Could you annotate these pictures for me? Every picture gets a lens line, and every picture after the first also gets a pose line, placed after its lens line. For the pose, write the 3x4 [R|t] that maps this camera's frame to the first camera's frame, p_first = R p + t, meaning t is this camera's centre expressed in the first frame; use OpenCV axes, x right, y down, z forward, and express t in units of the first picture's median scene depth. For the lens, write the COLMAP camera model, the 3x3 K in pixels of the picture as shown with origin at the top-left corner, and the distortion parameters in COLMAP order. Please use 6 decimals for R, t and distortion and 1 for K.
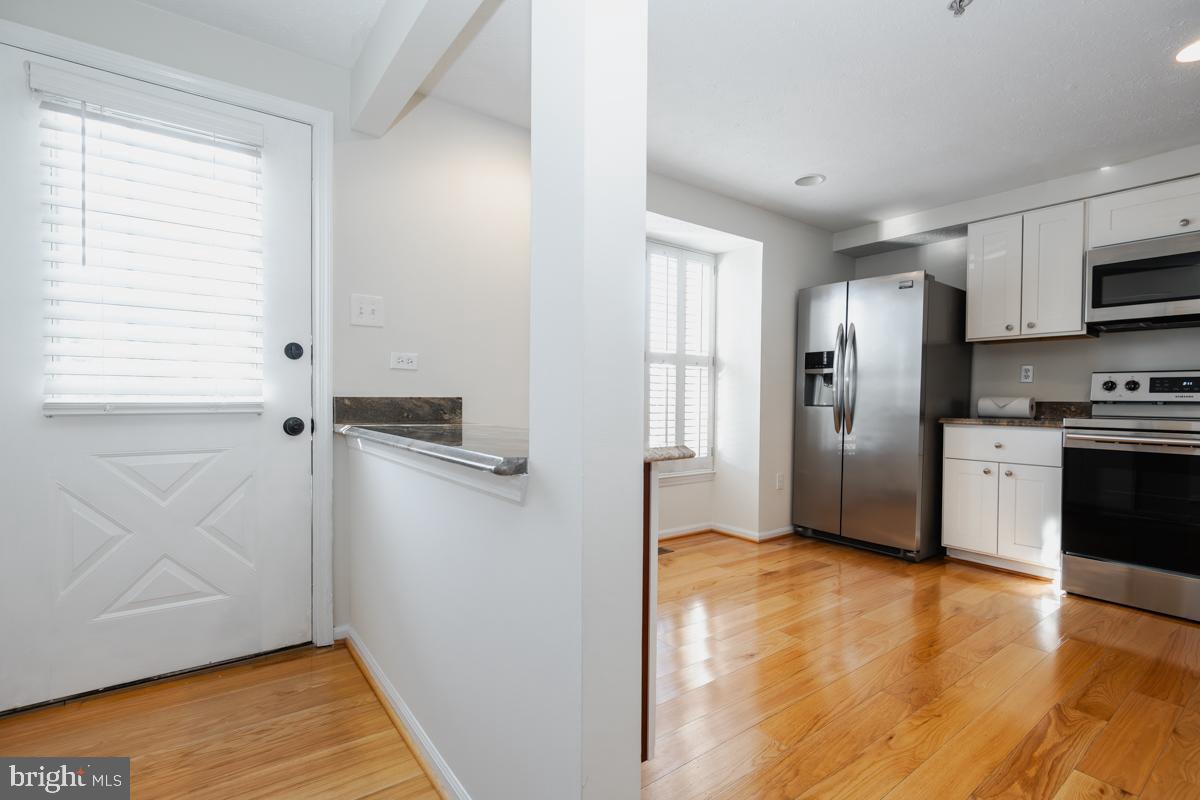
lens RADIAL K [[555.8, 0, 602.8], [0, 555.8, 408.5], [0, 0, 1]] dist [-0.024376, -0.000403]
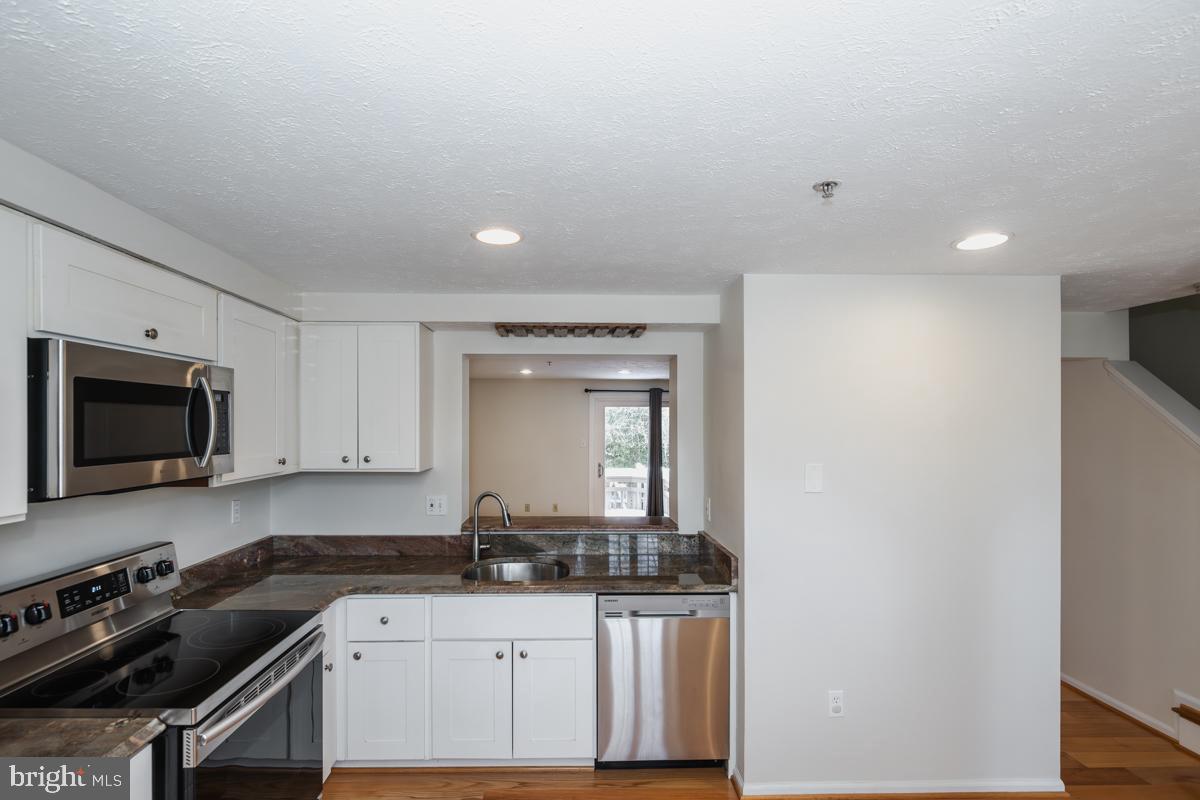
lens RADIAL K [[562.8, 0, 599.2], [0, 562.8, 425.3], [0, 0, 1]] dist [-0.006225, -0.000969]
pose [[-0.810608, -0.002093, 0.585586, 0.231173], [0.004334, 0.999945, 0.009574, -0.203208], [-0.585574, 0.010299, -0.810554, 1.026935]]
